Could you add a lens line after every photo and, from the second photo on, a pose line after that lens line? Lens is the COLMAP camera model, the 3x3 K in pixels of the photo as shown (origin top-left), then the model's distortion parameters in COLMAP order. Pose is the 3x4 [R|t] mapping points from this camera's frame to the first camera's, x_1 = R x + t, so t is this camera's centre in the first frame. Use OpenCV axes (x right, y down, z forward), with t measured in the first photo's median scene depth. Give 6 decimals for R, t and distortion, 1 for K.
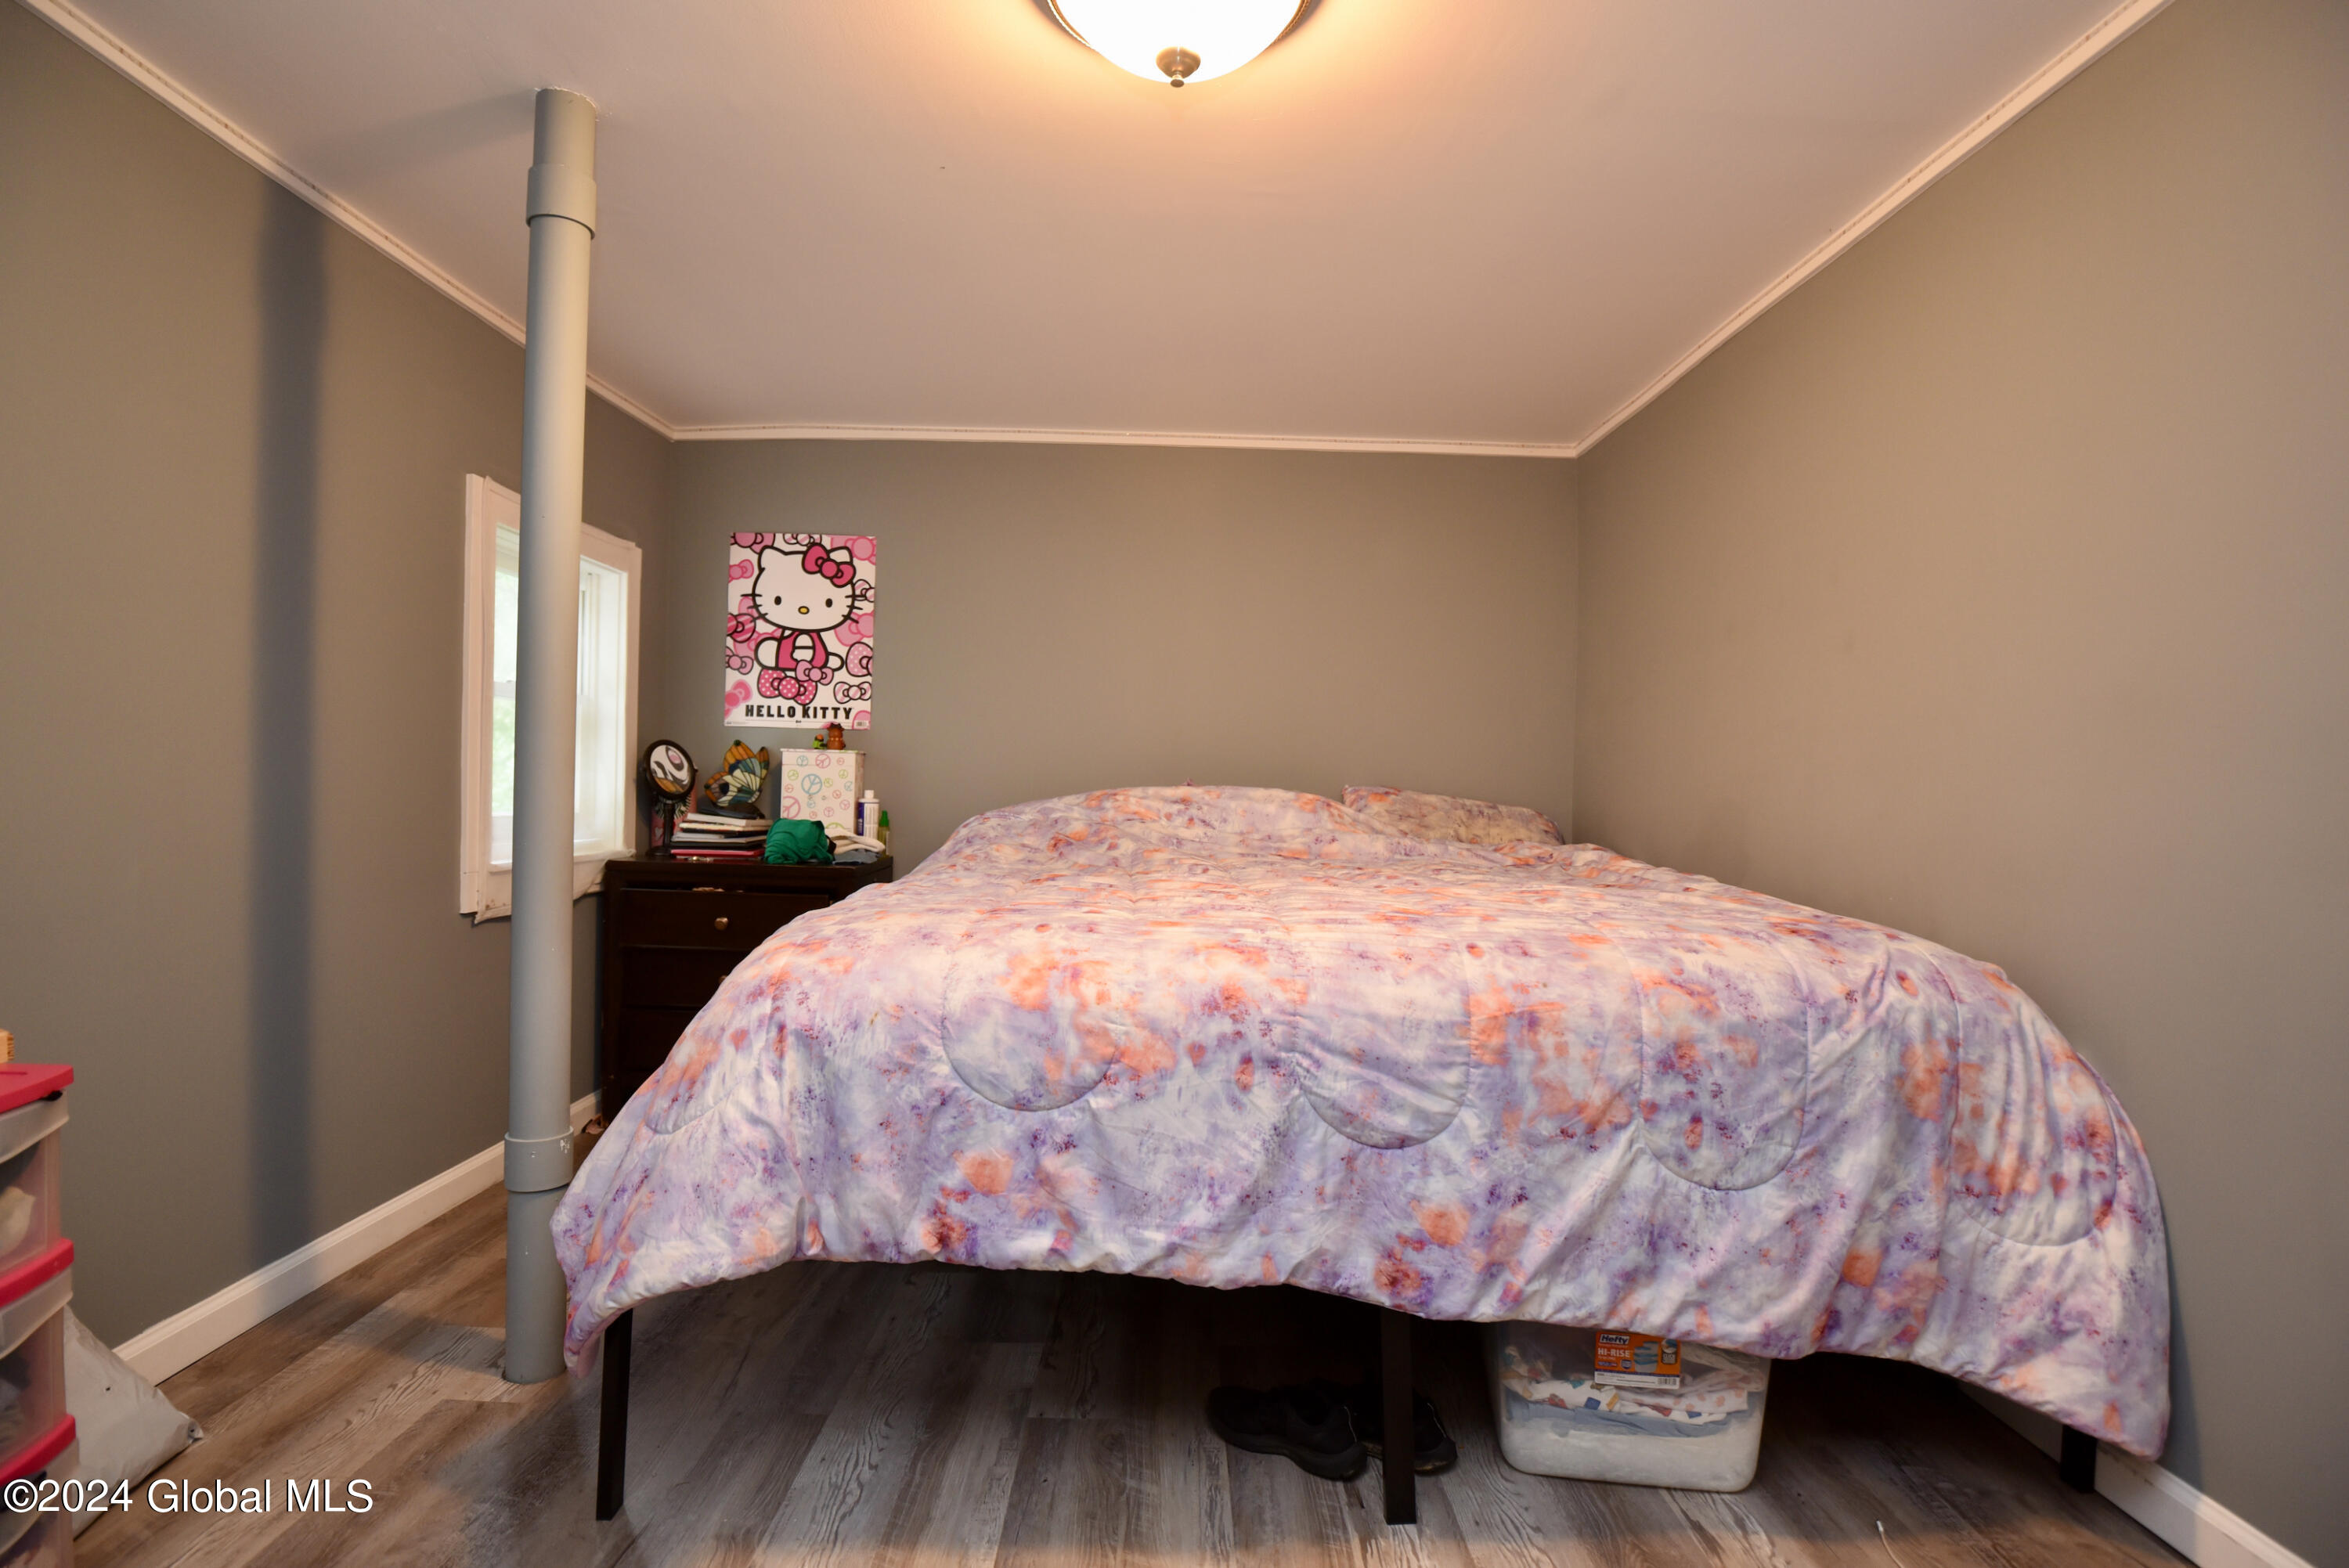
lens RADIAL K [[1151.1, 0, 1172.5], [0, 1151.1, 785.4], [0, 0, 1]] dist [-0.028962, -0.003177]
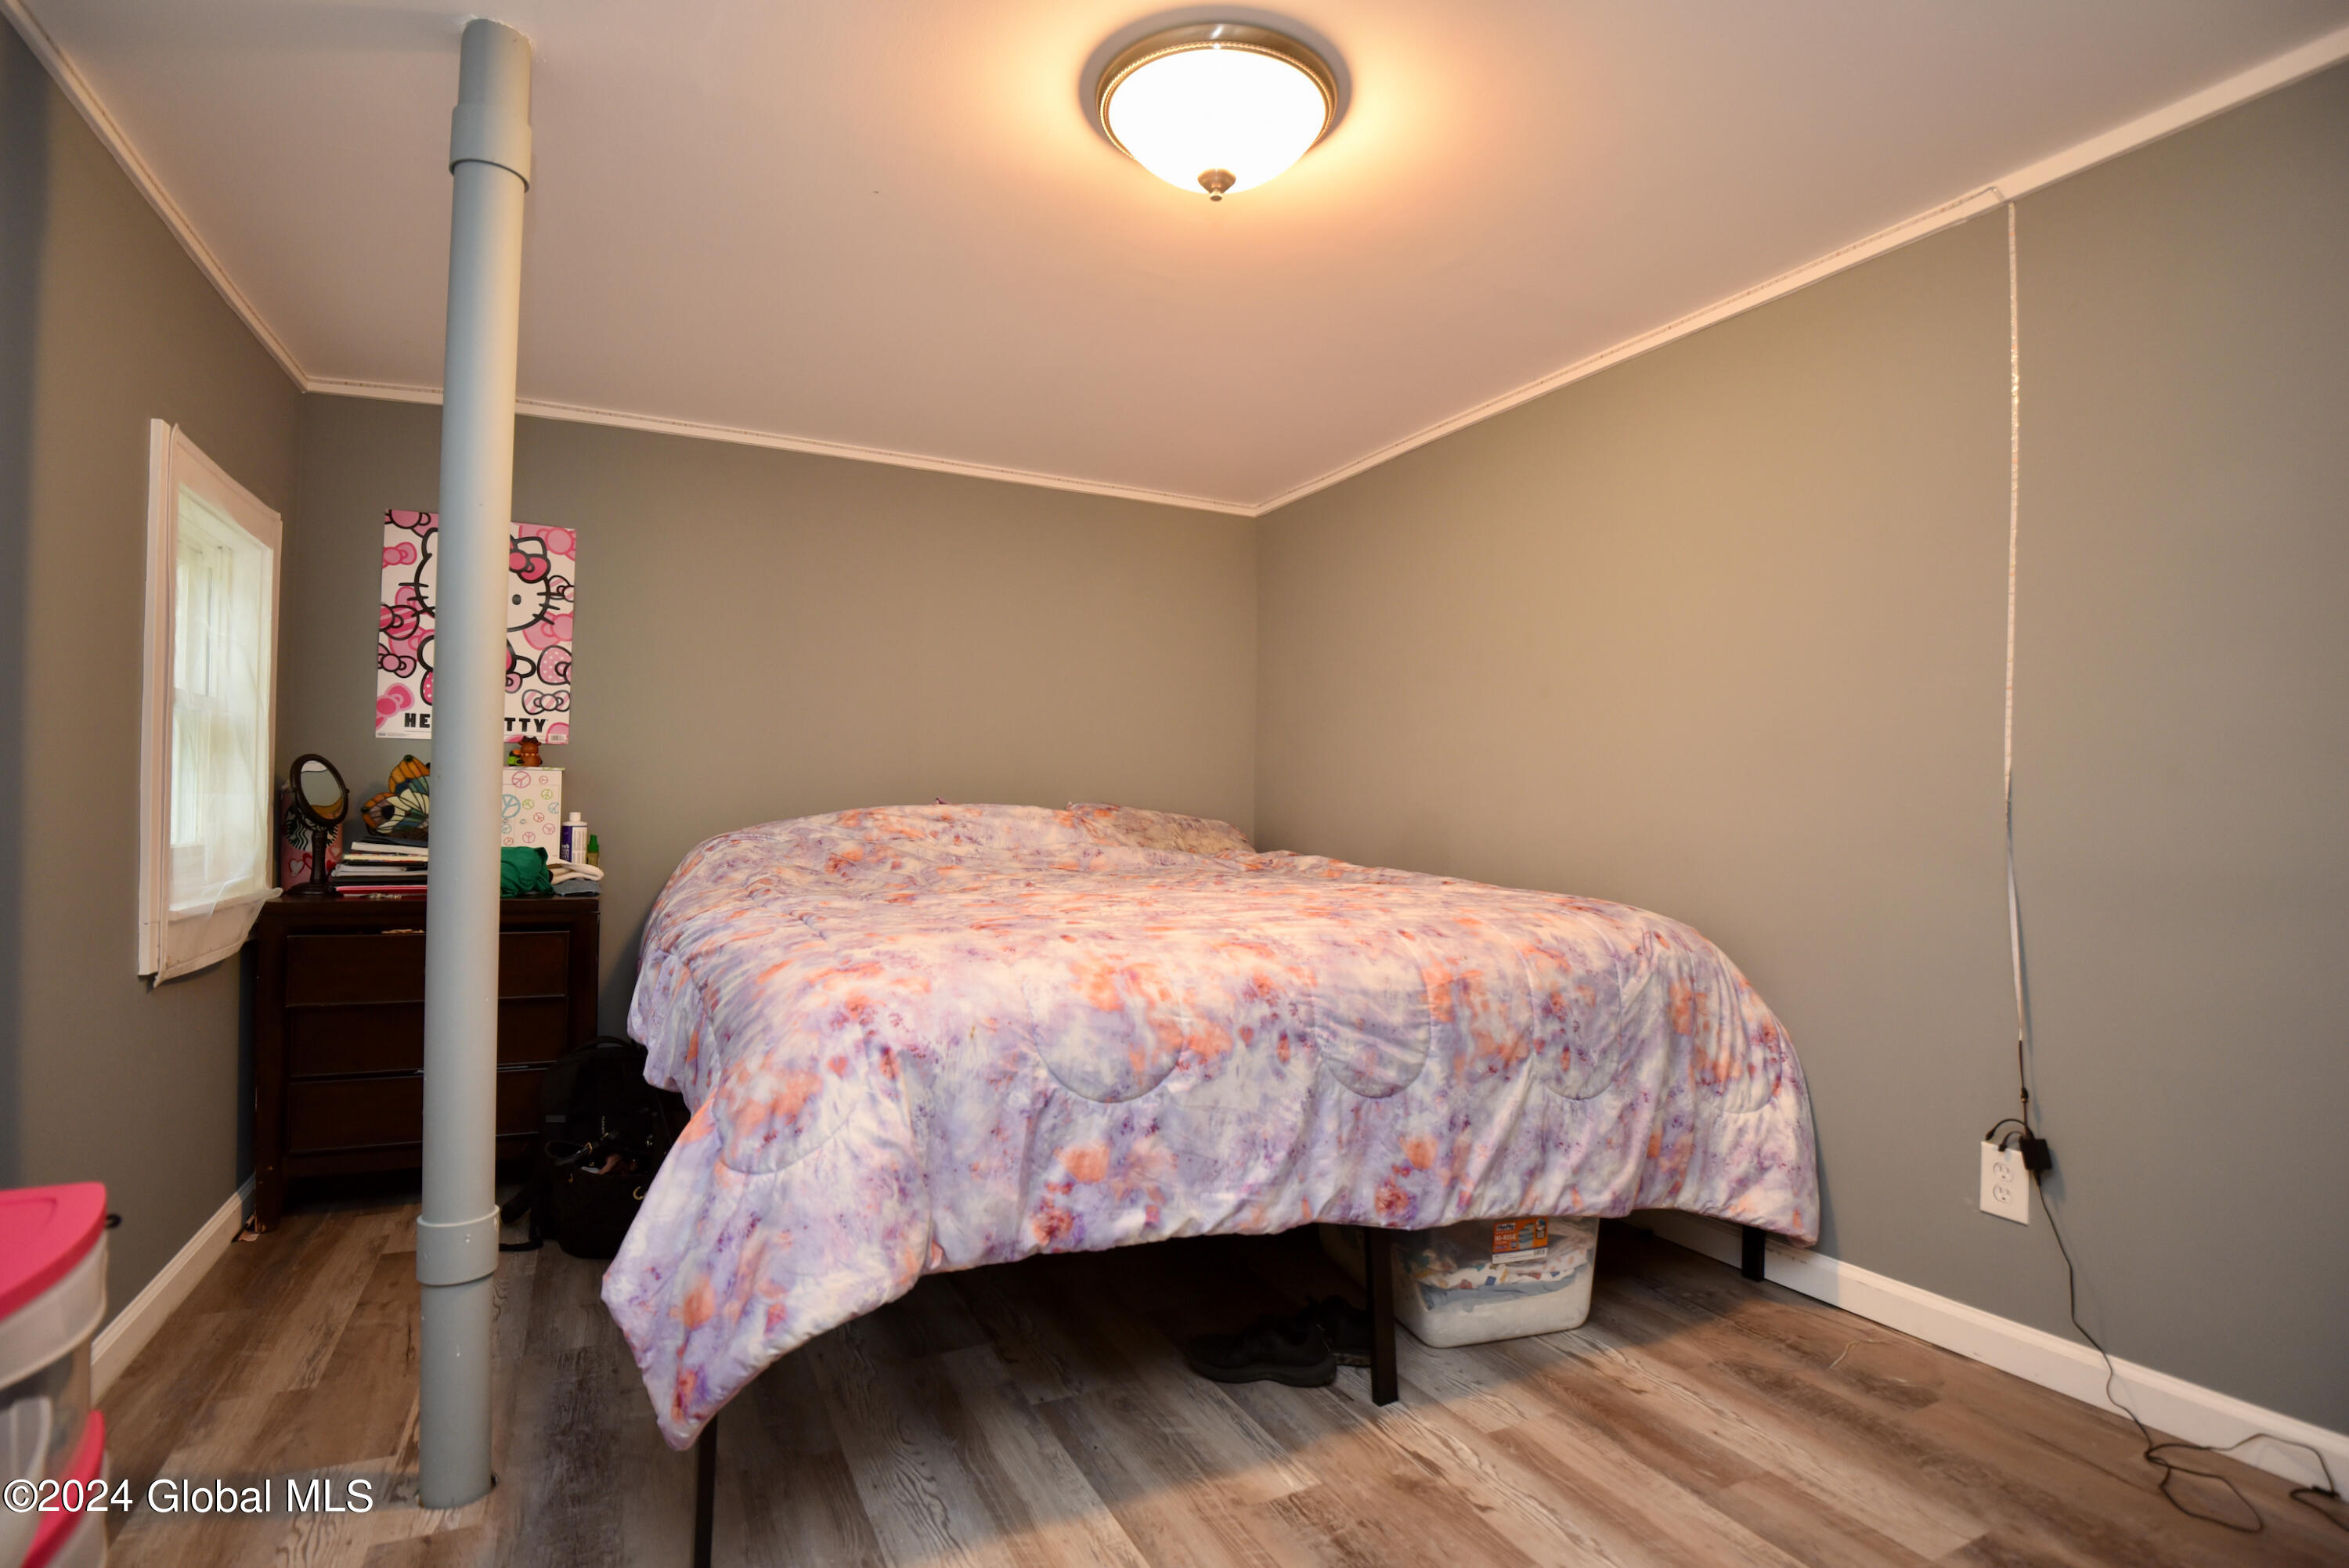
lens RADIAL K [[1151.1, 0, 1193.2], [0, 1151.1, 785.4], [0, 0, 1]] dist [-0.028962, -0.003177]
pose [[0.897528, -0.002351, 0.440951, -0.524082], [0.007885, 0.999911, -0.010717, -0.007687], [-0.440886, 0.013096, 0.897467, -0.024077]]
